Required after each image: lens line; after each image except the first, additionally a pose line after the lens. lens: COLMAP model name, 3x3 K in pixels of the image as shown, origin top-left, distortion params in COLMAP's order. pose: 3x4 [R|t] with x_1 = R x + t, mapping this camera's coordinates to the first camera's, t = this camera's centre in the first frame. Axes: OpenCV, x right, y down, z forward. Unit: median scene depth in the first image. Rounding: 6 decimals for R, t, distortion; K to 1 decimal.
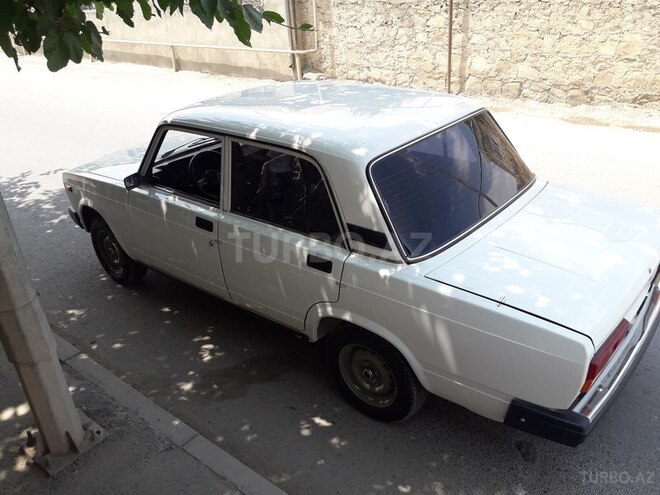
lens RADIAL K [[544.1, 0, 330.0], [0, 544.1, 247.5], [0, 0, 1]] dist [-0.001792, -0.017217]
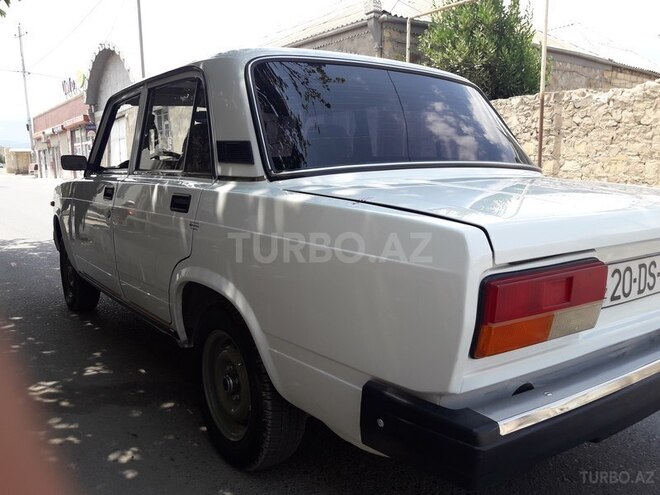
lens RADIAL K [[544.1, 0, 330.0], [0, 544.1, 247.5], [0, 0, 1]] dist [-0.001792, -0.017217]
pose [[0.969428, 0.093698, -0.226780, 0.103487], [-0.158709, 0.944300, -0.288285, 0.079919], [0.187137, 0.315464, 0.930302, 0.116728]]
